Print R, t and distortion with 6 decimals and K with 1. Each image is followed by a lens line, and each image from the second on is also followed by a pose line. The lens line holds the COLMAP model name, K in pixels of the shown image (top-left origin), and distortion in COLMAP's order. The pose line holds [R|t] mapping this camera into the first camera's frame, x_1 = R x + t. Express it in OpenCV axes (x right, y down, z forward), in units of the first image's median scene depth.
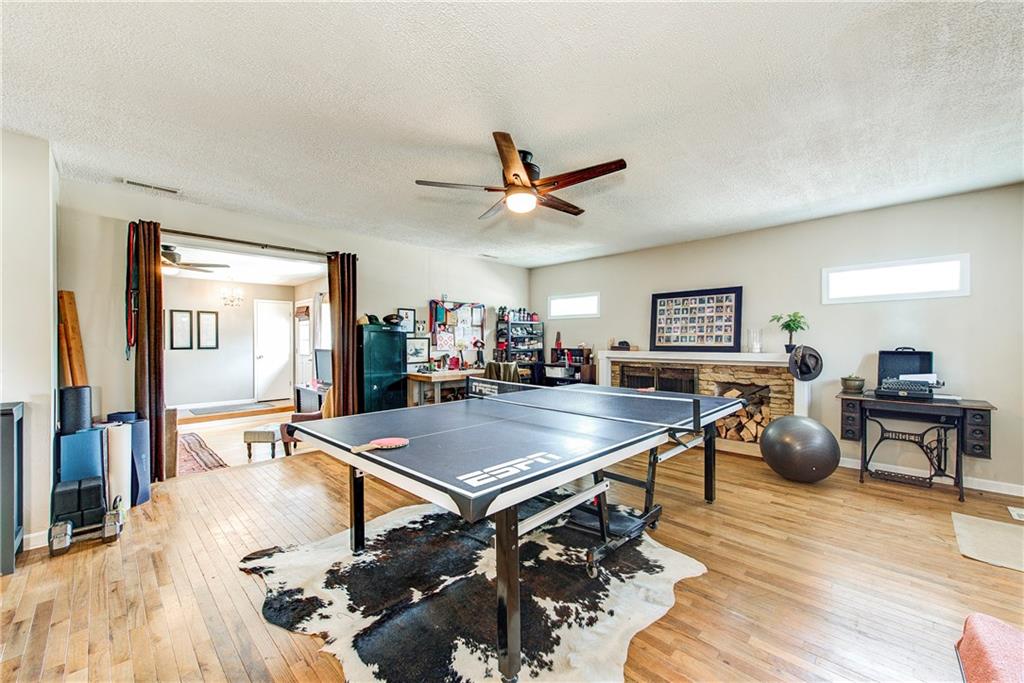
lens RADIAL K [[399.7, 0, 511.9], [0, 399.7, 339.9], [0, 0, 1]] dist [0.002793, -0.001141]
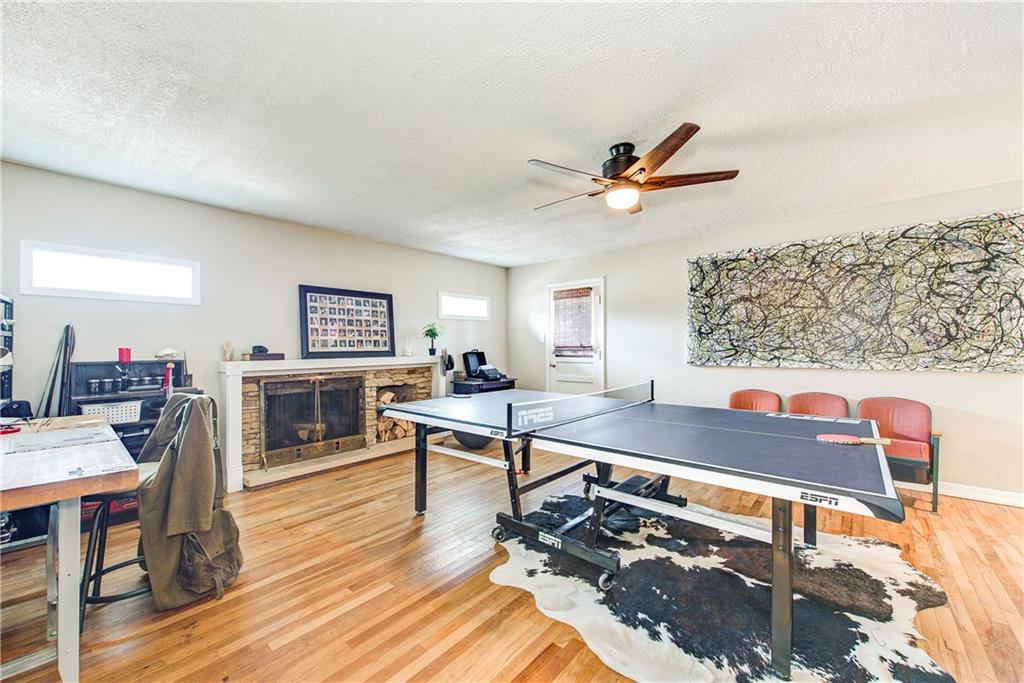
lens RADIAL K [[399.7, 0, 508.7], [0, 399.7, 344.9], [0, 0, 1]] dist [0.002793, -0.001141]
pose [[-0.058047, 0.001599, 0.998313, -0.510955], [-0.002534, 0.999995, -0.001749, 0.001729], [-0.998311, -0.002631, -0.058042, 0.751347]]
